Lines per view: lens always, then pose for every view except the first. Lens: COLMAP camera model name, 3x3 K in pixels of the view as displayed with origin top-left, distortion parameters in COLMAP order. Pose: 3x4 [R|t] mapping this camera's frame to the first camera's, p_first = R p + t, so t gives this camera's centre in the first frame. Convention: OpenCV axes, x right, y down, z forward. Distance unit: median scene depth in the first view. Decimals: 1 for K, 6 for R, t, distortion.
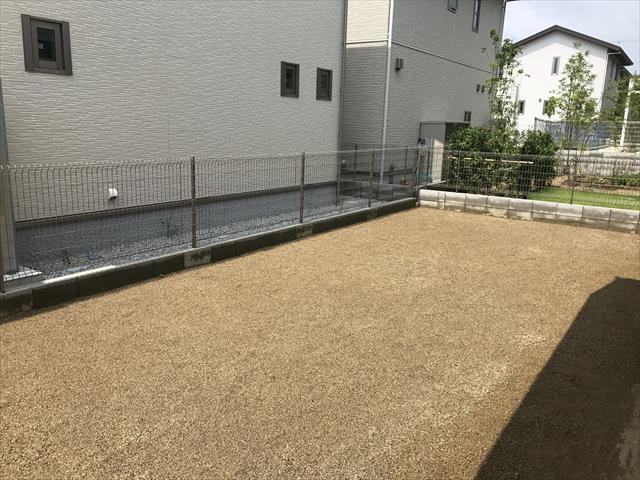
lens RADIAL K [[520.6, 0, 321.2], [0, 520.6, 241.5], [0, 0, 1]] dist [0.044458, -0.056928]
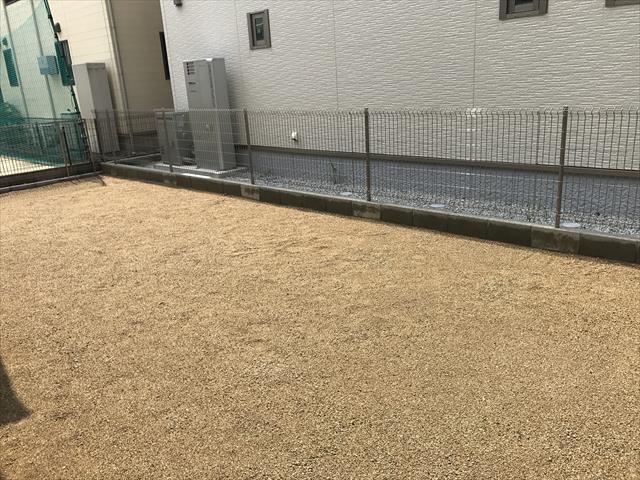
lens RADIAL K [[520.6, 0, 321.4], [0, 520.6, 237.0], [0, 0, 1]] dist [0.044458, -0.056928]
pose [[-0.148764, 0.274025, -0.950147, 0.779351], [-0.162449, 0.941013, 0.296825, -0.217893], [0.975438, 0.198507, -0.095473, 1.078702]]
